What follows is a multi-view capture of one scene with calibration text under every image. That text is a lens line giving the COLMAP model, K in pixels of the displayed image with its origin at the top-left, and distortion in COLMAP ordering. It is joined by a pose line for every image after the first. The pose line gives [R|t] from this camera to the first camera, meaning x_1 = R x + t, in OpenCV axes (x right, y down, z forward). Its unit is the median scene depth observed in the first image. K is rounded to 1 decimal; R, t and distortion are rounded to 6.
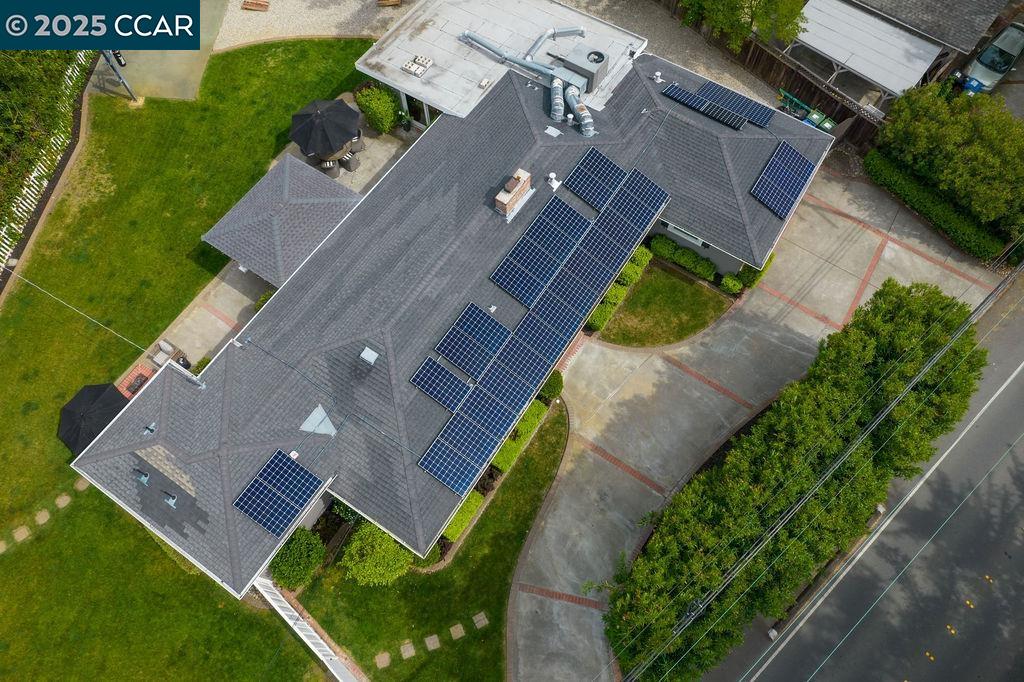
lens RADIAL K [[675.7, 0, 515.7], [0, 675.7, 336.3], [0, 0, 1]] dist [-0.063384, 0.067800]
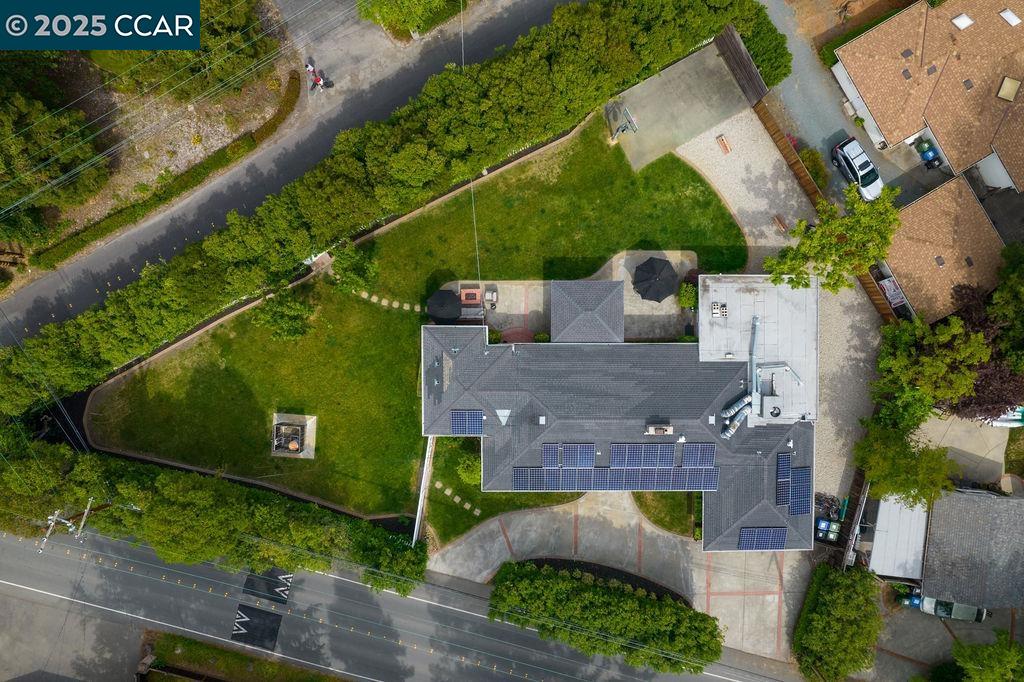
lens RADIAL K [[675.7, 0, 515.7], [0, 675.7, 336.3], [0, 0, 1]] dist [-0.063384, 0.067800]
pose [[0.549648, 0.835357, 0.008111, -0.416179], [-0.755484, 0.492902, 0.431615, -0.776926], [0.356555, -0.243364, 0.902021, -0.681685]]
